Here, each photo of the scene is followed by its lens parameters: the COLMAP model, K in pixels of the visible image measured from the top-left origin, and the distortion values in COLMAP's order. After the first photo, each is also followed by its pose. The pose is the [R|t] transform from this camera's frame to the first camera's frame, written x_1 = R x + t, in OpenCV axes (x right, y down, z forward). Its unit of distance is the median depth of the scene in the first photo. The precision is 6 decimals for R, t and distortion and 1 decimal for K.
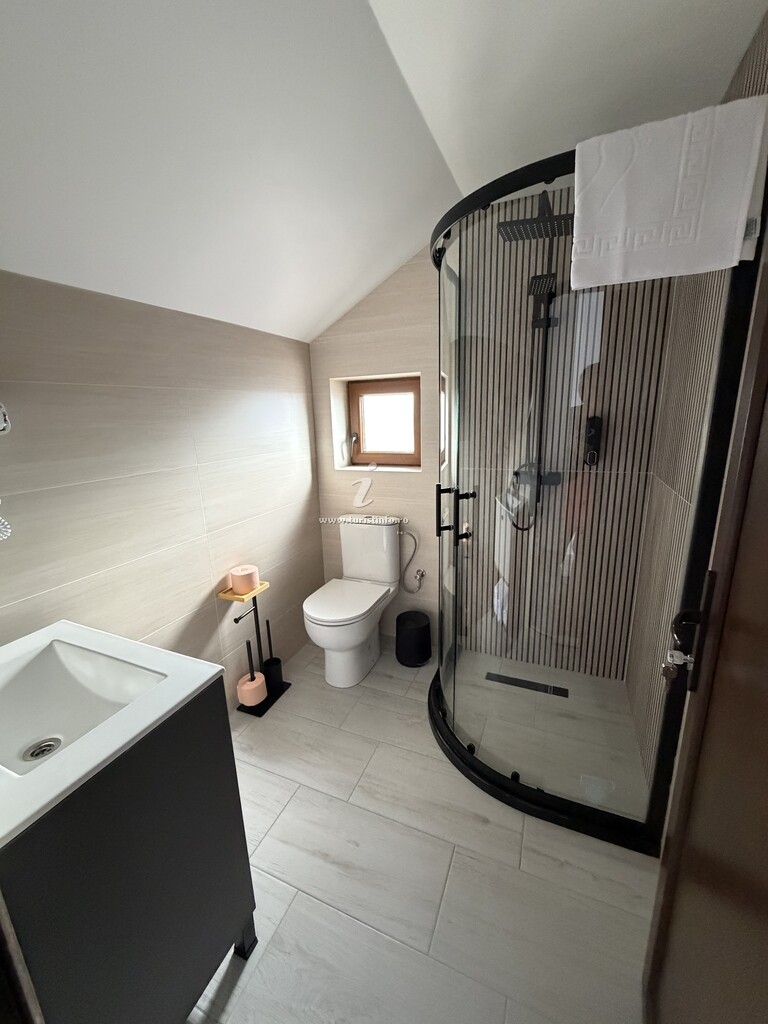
lens RADIAL K [[408.9, 0, 384.0], [0, 408.9, 512.0], [0, 0, 1]] dist [0.000948, 0.000095]
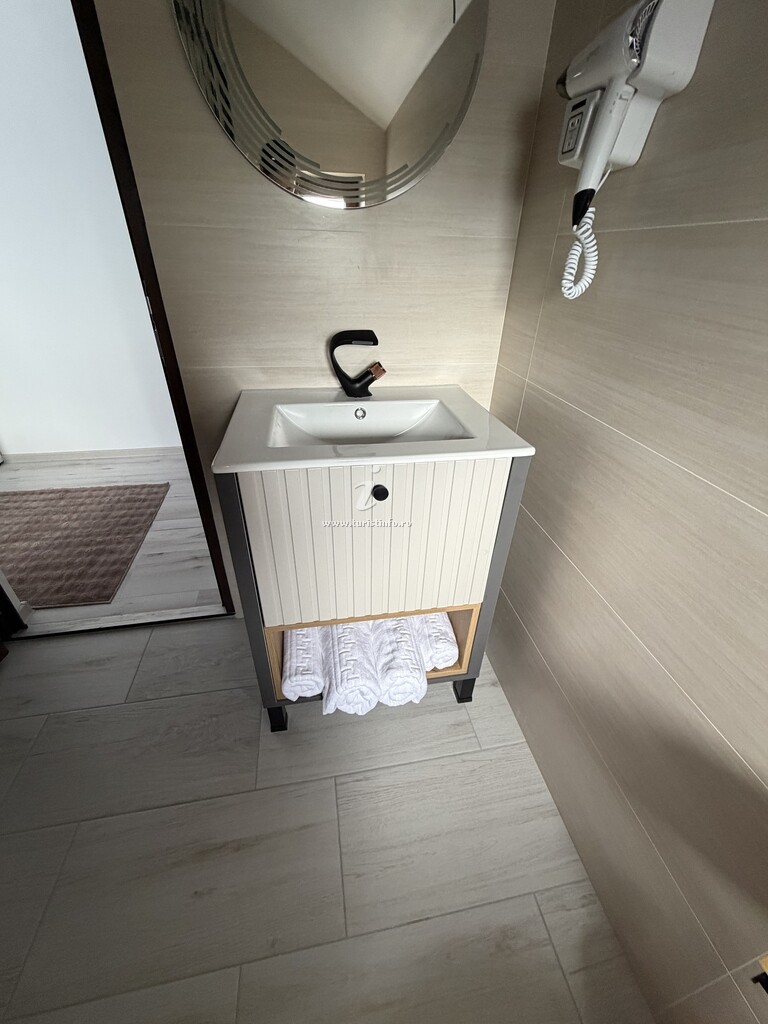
lens RADIAL K [[408.9, 0, 384.0], [0, 408.9, 512.0], [0, 0, 1]] dist [0.000948, 0.000095]
pose [[-0.836463, 0.298968, -0.459290, -0.205951], [-0.128193, 0.708091, 0.694387, -0.094769], [0.532819, 0.639707, -0.553967, 1.185071]]
